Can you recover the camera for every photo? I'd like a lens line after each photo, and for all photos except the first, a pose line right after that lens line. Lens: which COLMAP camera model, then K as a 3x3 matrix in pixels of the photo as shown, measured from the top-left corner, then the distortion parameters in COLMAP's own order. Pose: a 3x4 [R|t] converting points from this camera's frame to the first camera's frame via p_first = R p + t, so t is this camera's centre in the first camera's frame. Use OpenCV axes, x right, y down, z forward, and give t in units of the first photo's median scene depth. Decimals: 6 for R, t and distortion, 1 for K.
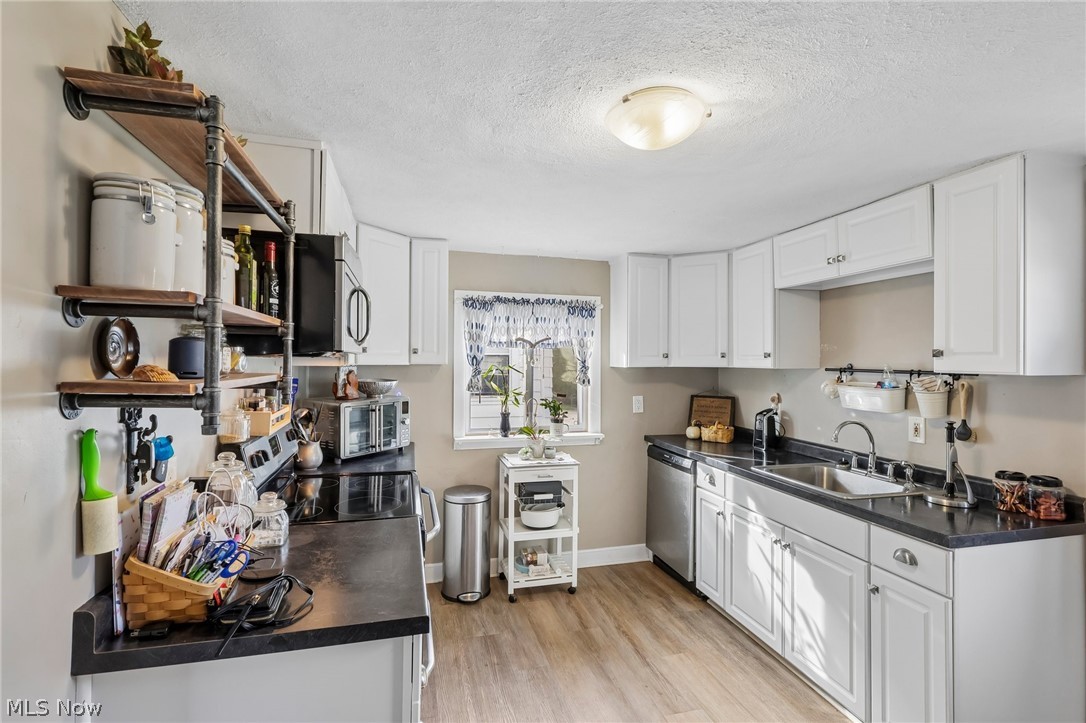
lens RADIAL K [[510.8, 0, 542.0], [0, 510.8, 362.7], [0, 0, 1]] dist [0.000370, 0.000565]
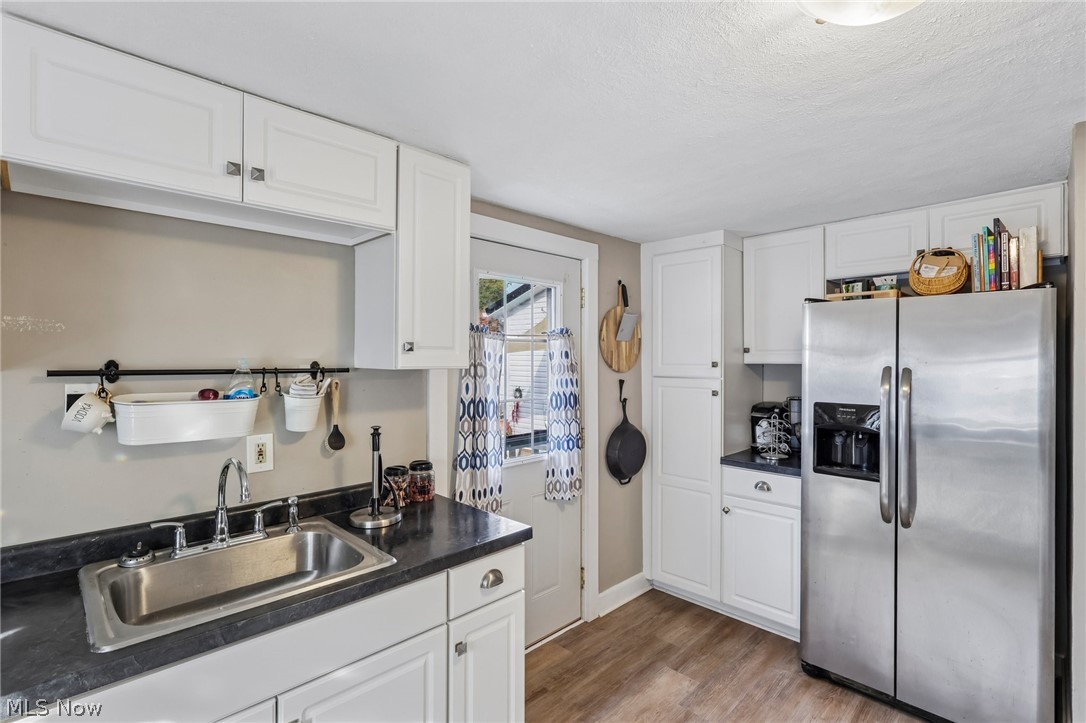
lens RADIAL K [[510.8, 0, 542.0], [0, 510.8, 362.7], [0, 0, 1]] dist [0.000370, 0.000565]
pose [[-0.478802, -0.010731, 0.877857, -0.071157], [0.004670, 0.999880, 0.014769, -0.002093], [-0.877910, 0.011171, -0.478695, 0.999208]]
